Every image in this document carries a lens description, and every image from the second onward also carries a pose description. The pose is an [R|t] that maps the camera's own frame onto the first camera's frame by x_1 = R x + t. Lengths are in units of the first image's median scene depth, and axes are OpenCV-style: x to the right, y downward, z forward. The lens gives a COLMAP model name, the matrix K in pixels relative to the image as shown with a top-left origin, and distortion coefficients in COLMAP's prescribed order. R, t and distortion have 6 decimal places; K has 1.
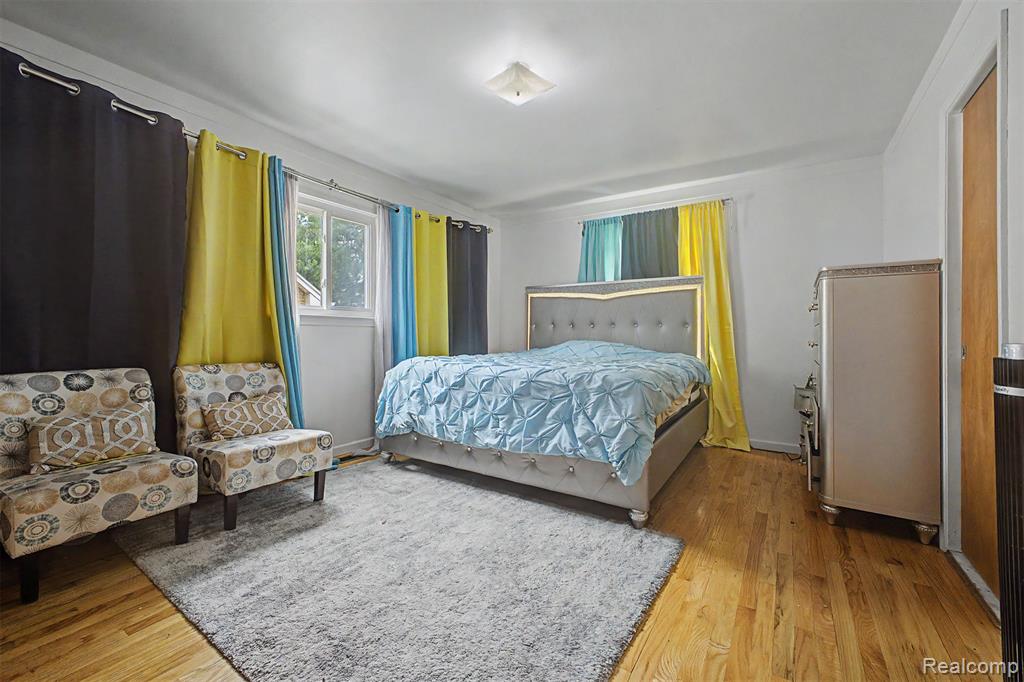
lens RADIAL K [[407.7, 0, 511.6], [0, 407.7, 331.3], [0, 0, 1]] dist [0.021448, -0.007409]
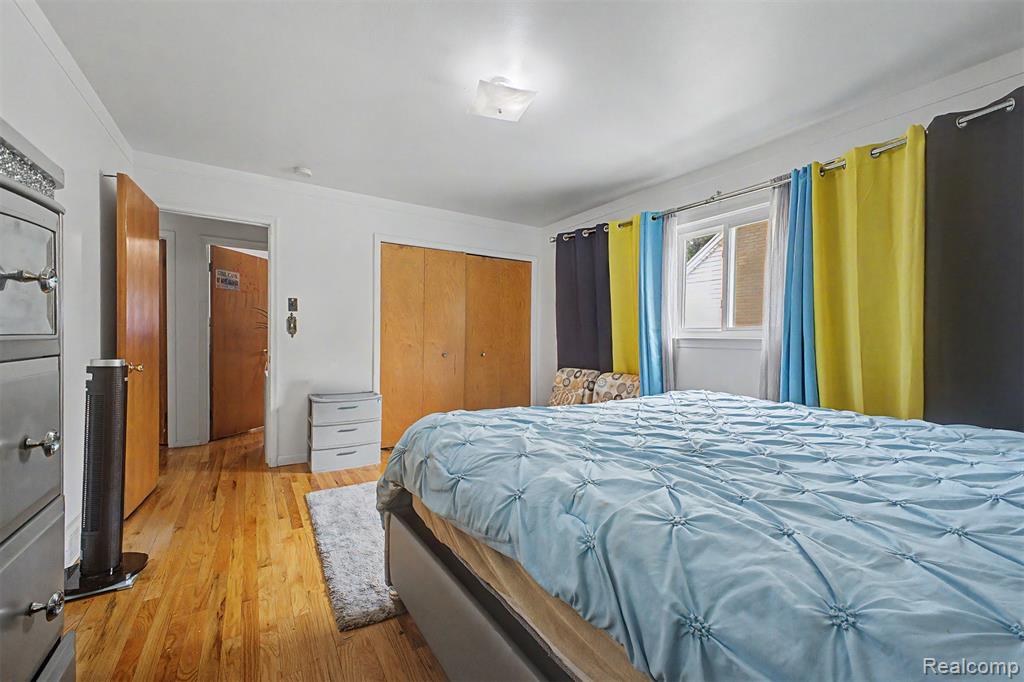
lens RADIAL K [[407.7, 0, 510.0], [0, 407.7, 345.3], [0, 0, 1]] dist [0.021448, -0.007409]
pose [[-0.392043, -0.008969, -0.919903, 1.105348], [-0.014800, 0.999885, -0.003442, -0.019308], [0.919828, 0.012265, -0.392130, 1.727526]]
